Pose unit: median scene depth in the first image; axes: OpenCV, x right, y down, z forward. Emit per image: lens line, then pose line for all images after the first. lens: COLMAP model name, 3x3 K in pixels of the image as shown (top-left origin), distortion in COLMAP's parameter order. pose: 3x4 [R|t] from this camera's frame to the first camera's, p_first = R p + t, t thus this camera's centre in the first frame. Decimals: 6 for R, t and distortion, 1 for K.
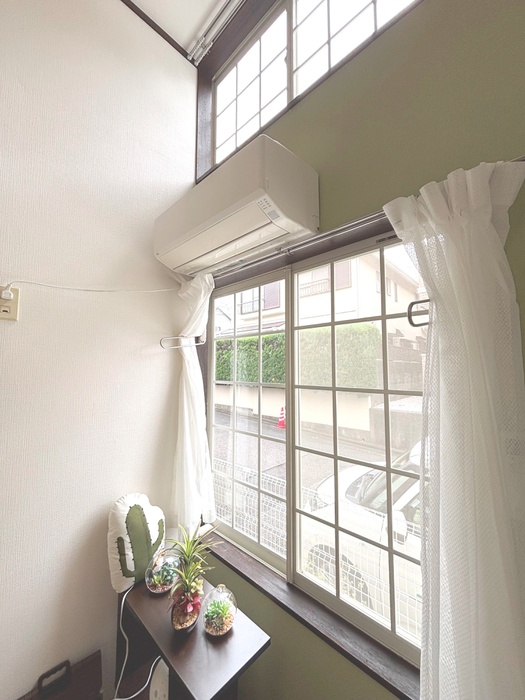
lens RADIAL K [[282.6, 0, 261.6], [0, 282.6, 351.5], [0, 0, 1]] dist [0.008245, -0.001510]
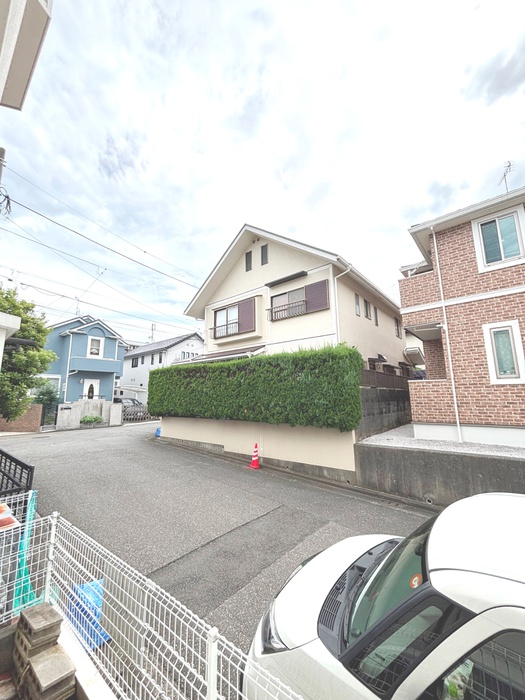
lens RADIAL K [[282.6, 0, 265.3], [0, 282.6, 349.8], [0, 0, 1]] dist [0.008245, -0.001510]
pose [[0.997694, -0.000998, 0.067865, 0.042663], [0.008029, 0.994606, -0.103417, 0.001525], [-0.067396, 0.103724, 0.992320, 0.105646]]
